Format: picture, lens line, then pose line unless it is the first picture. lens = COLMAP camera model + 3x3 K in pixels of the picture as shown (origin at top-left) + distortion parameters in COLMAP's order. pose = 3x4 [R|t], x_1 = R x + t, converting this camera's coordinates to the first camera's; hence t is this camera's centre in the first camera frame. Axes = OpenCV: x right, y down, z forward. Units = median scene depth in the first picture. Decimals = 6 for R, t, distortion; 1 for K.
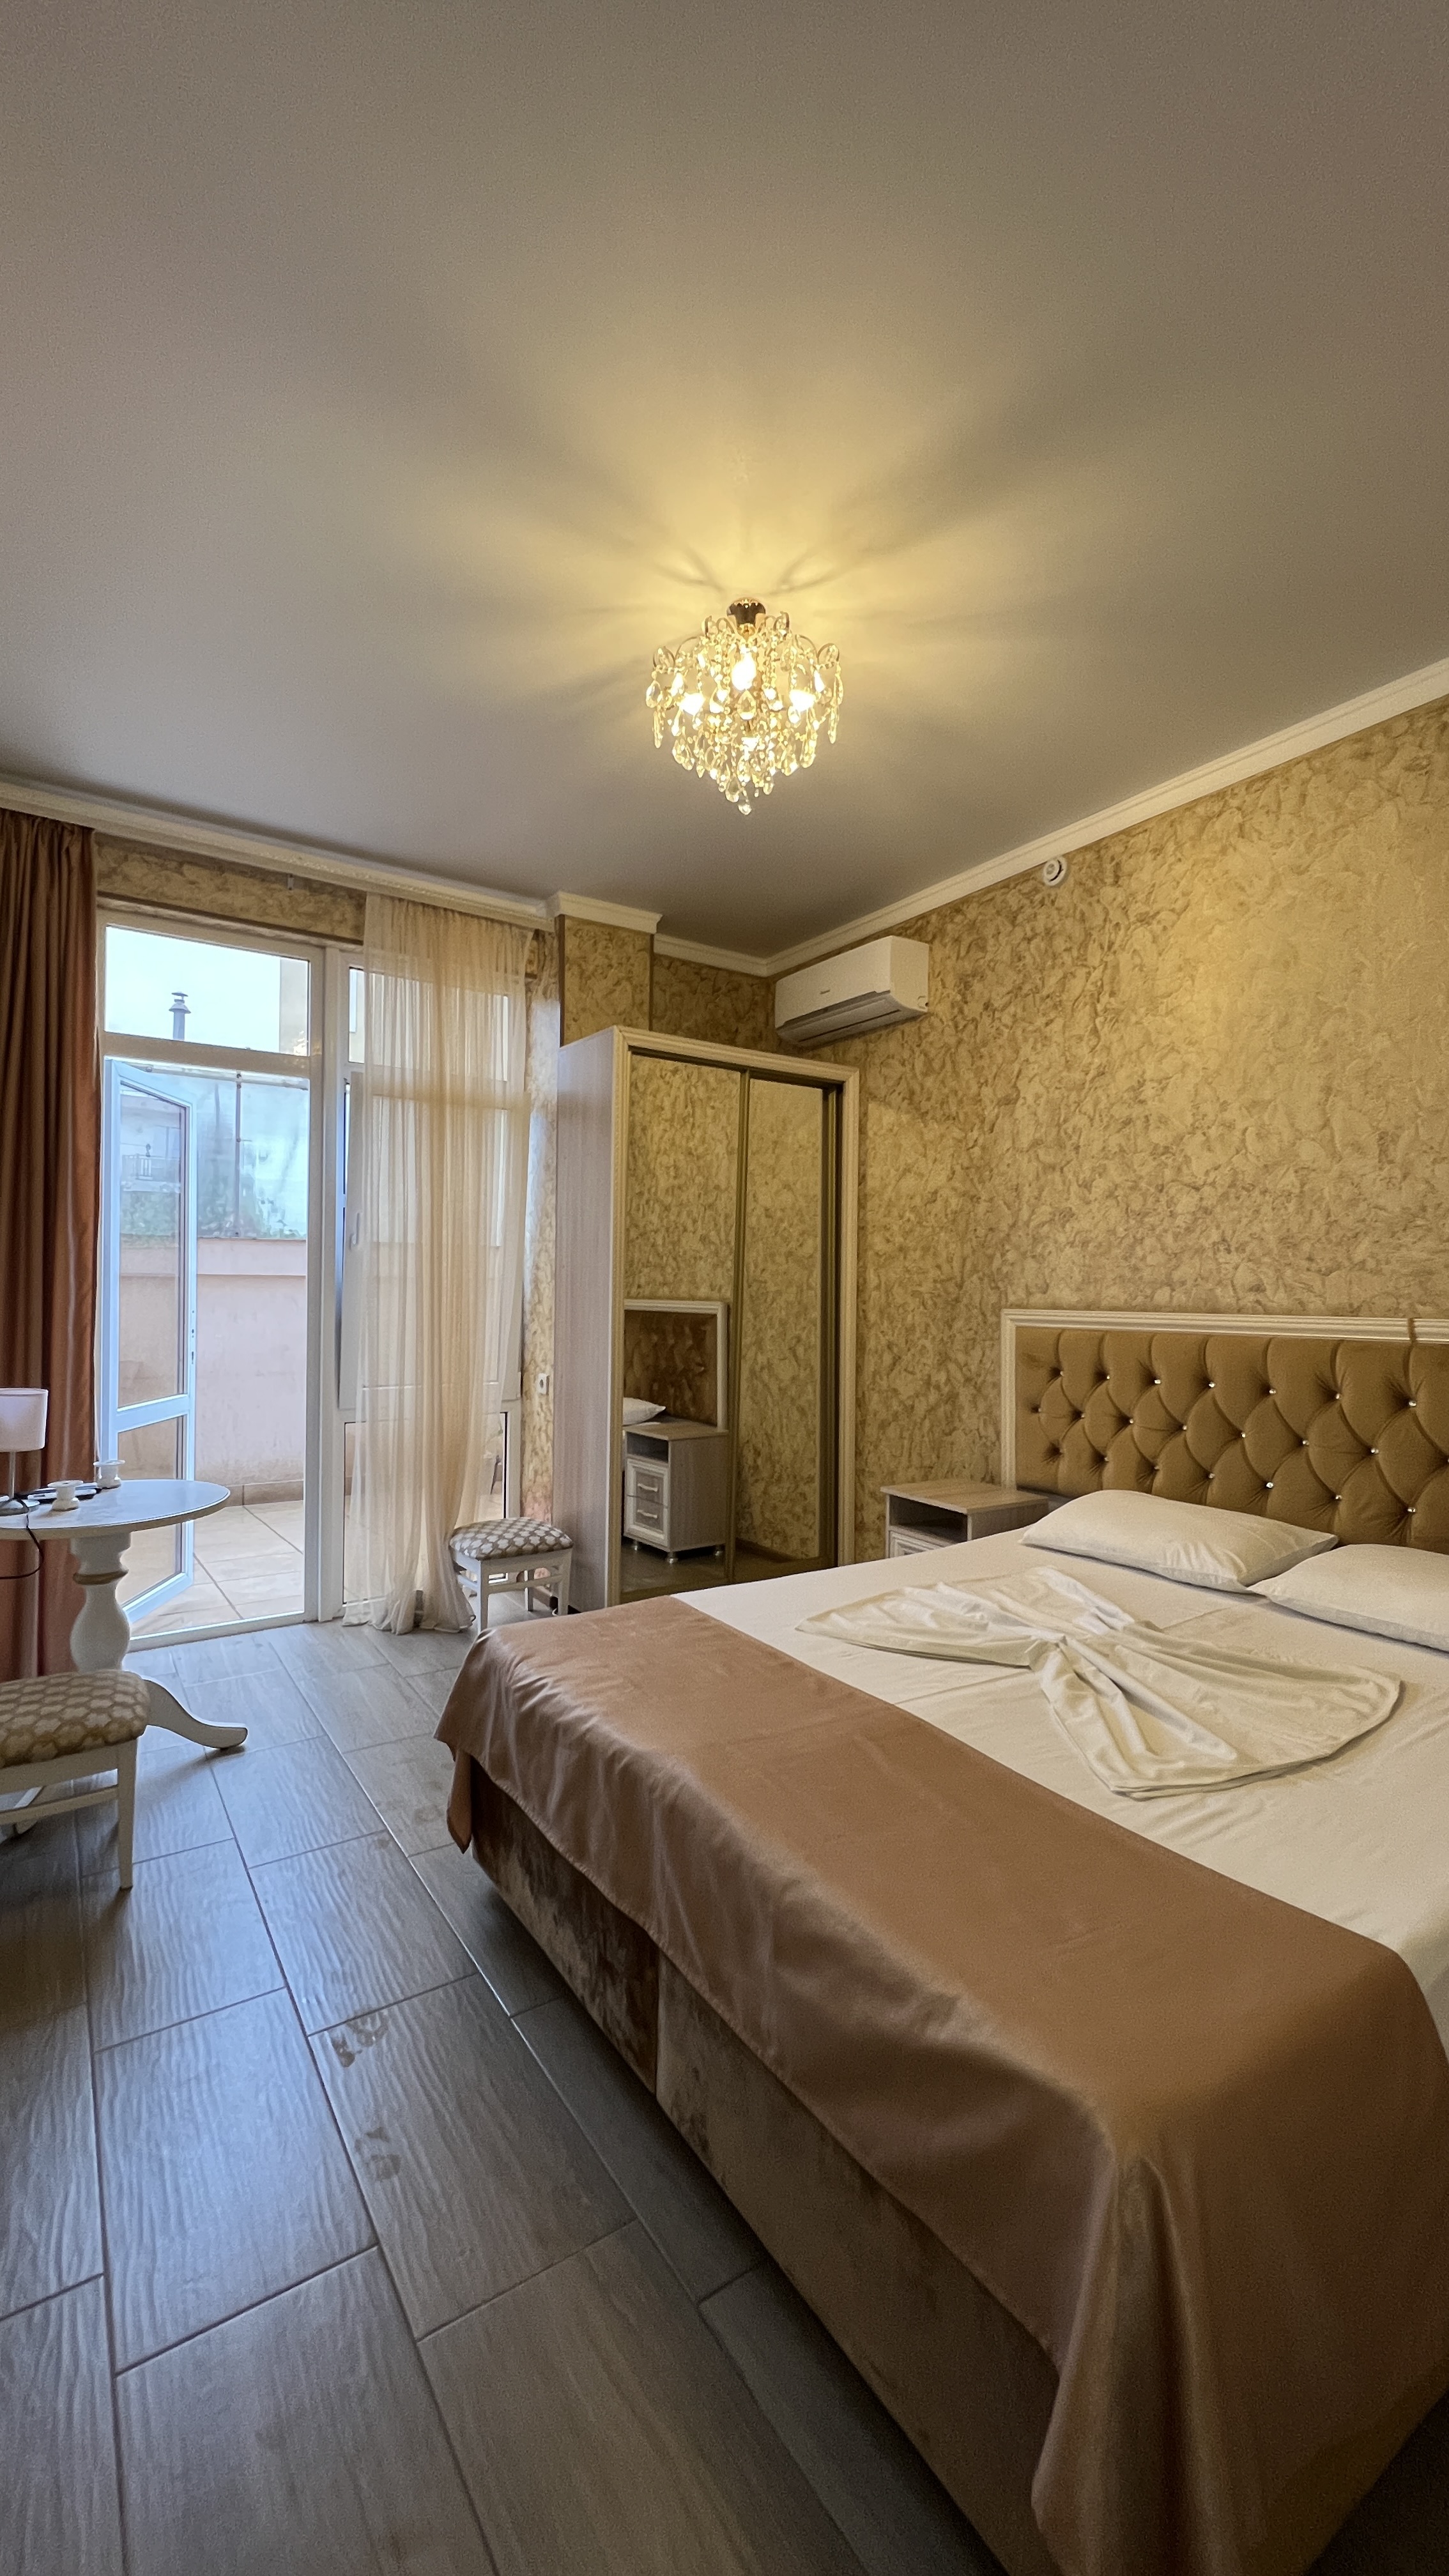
lens RADIAL K [[1035.6, 0, 718.5], [0, 1035.6, 1295.5], [0, 0, 1]] dist [0.001449, 0.000105]
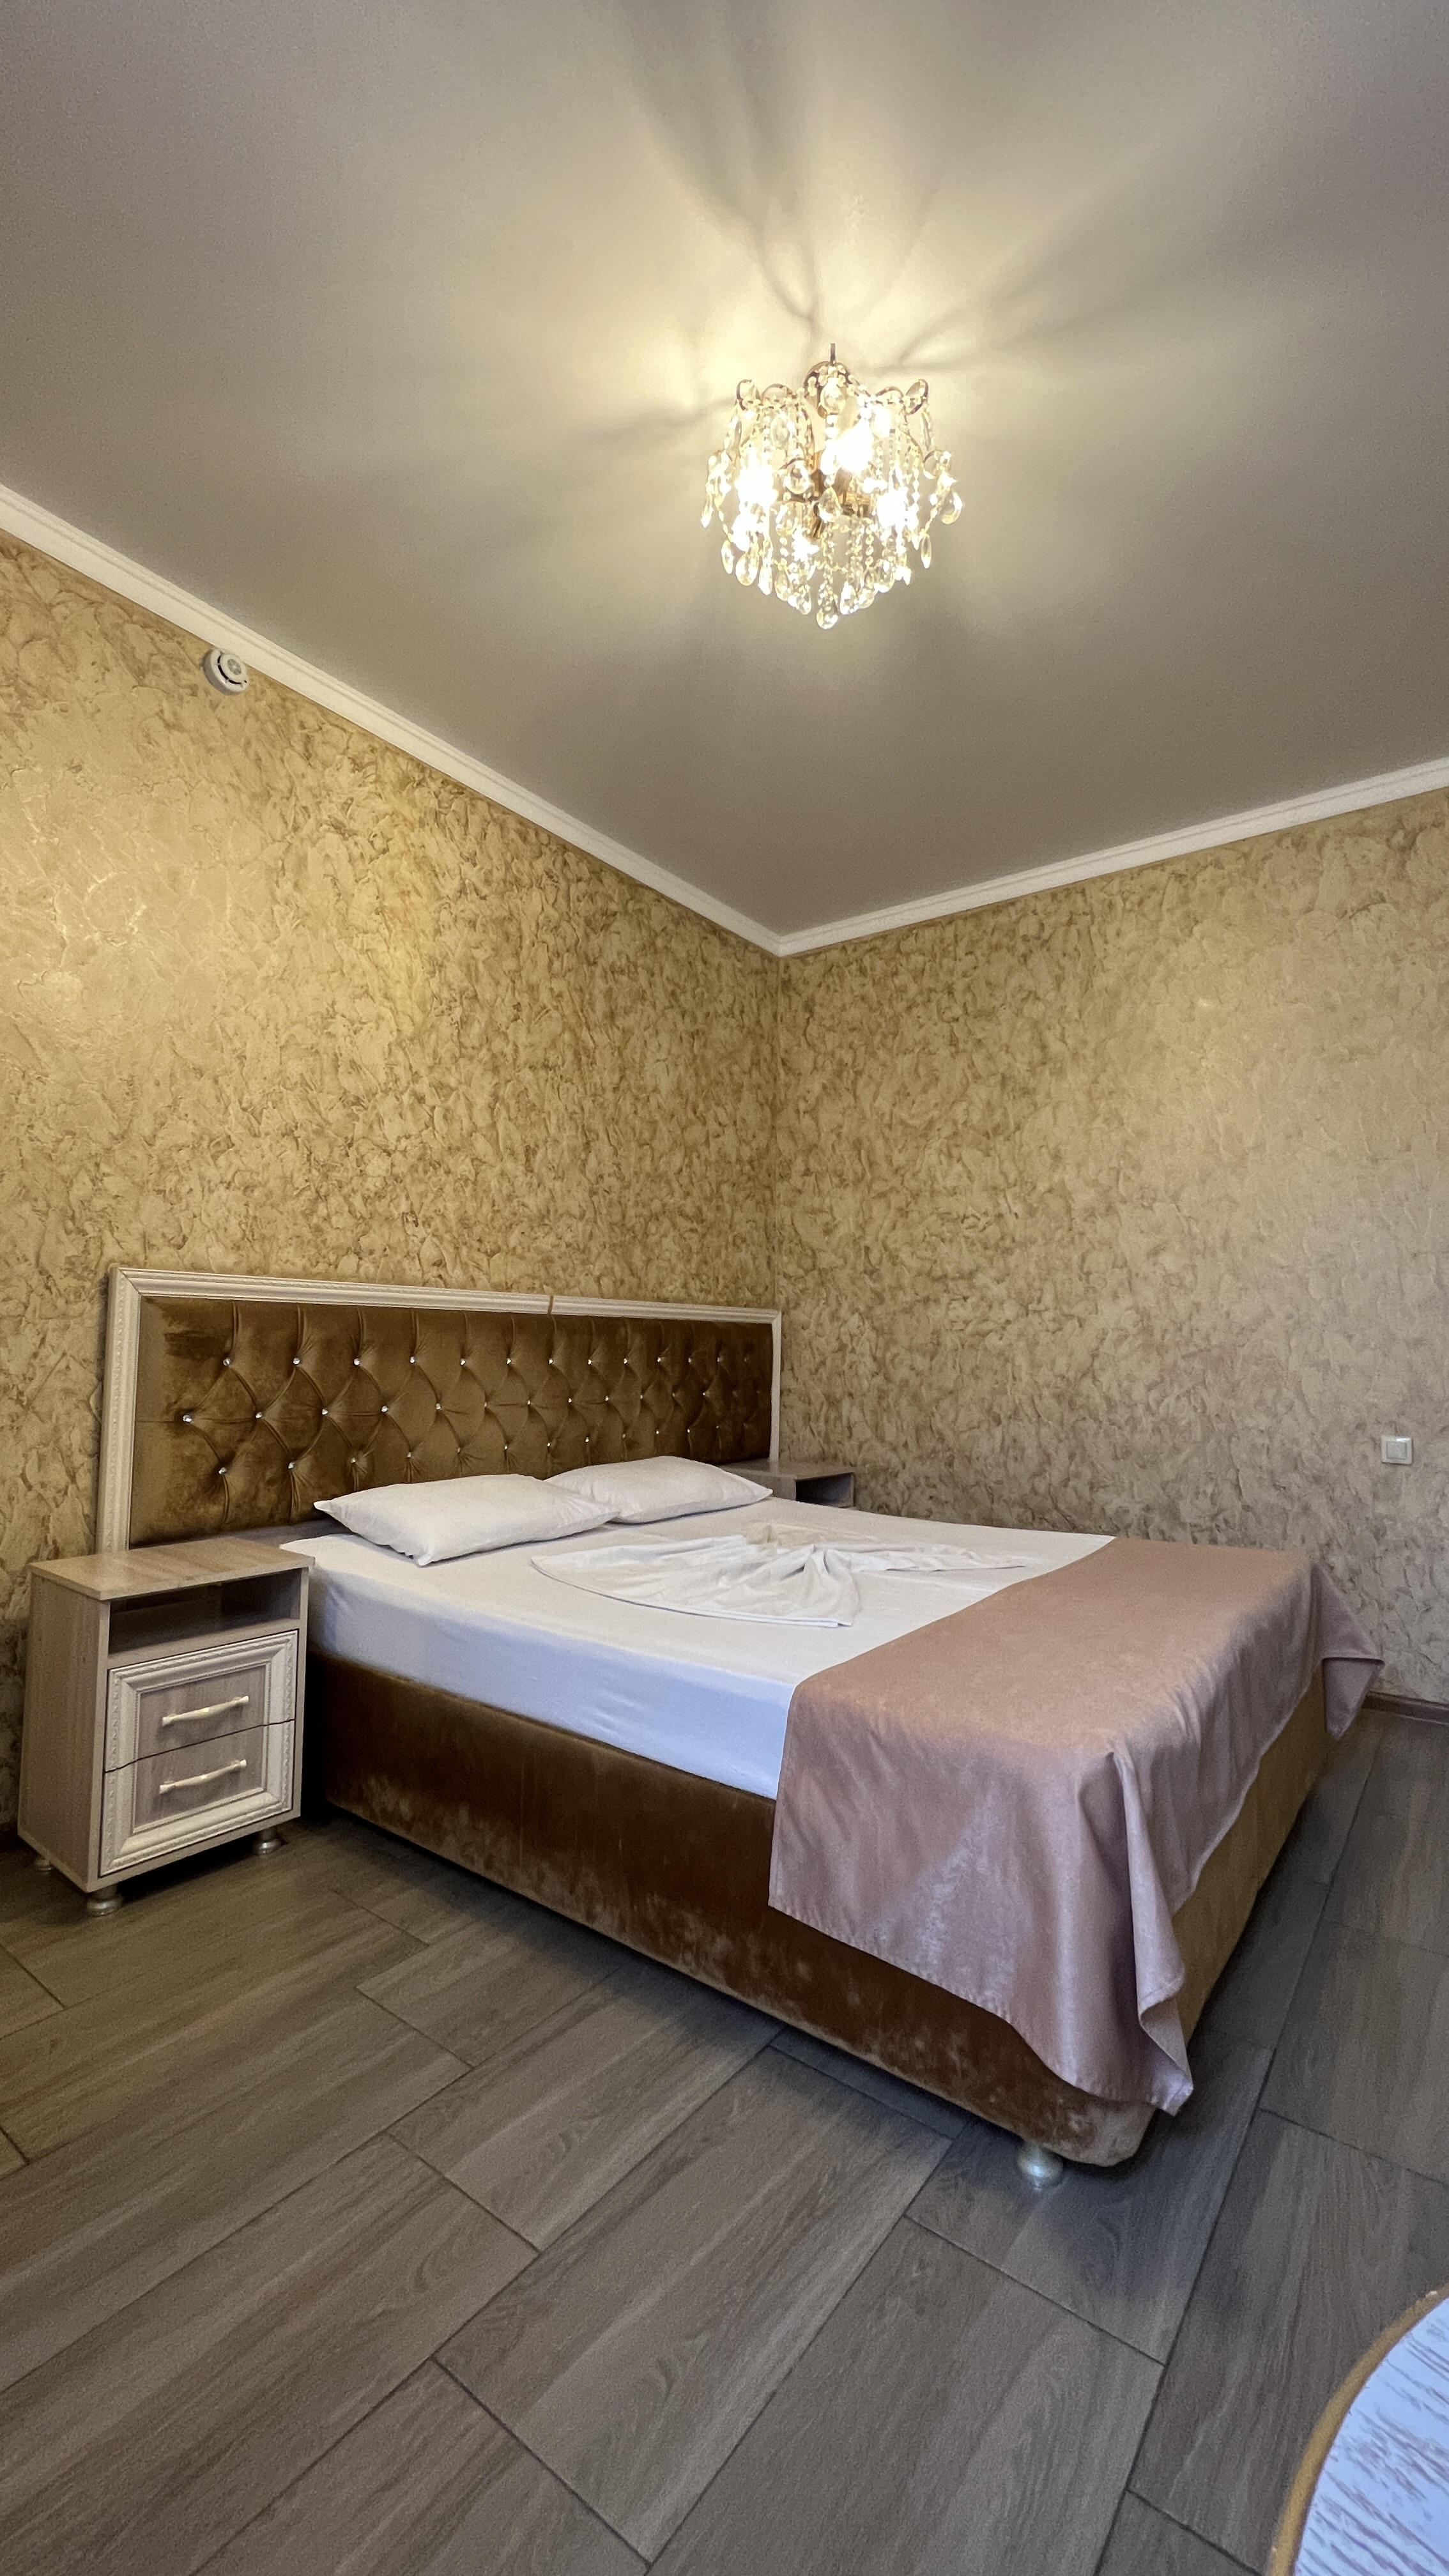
lens RADIAL K [[1032.6, 0, 714.7], [0, 1032.6, 1272.5], [0, 0, 1]] dist [-0.000883, 0.001007]
pose [[-0.326771, 0.045456, 0.944010, -0.514606], [-0.023283, 0.998152, -0.056123, 0.050878], [-0.944817, -0.040319, -0.325109, 1.021091]]
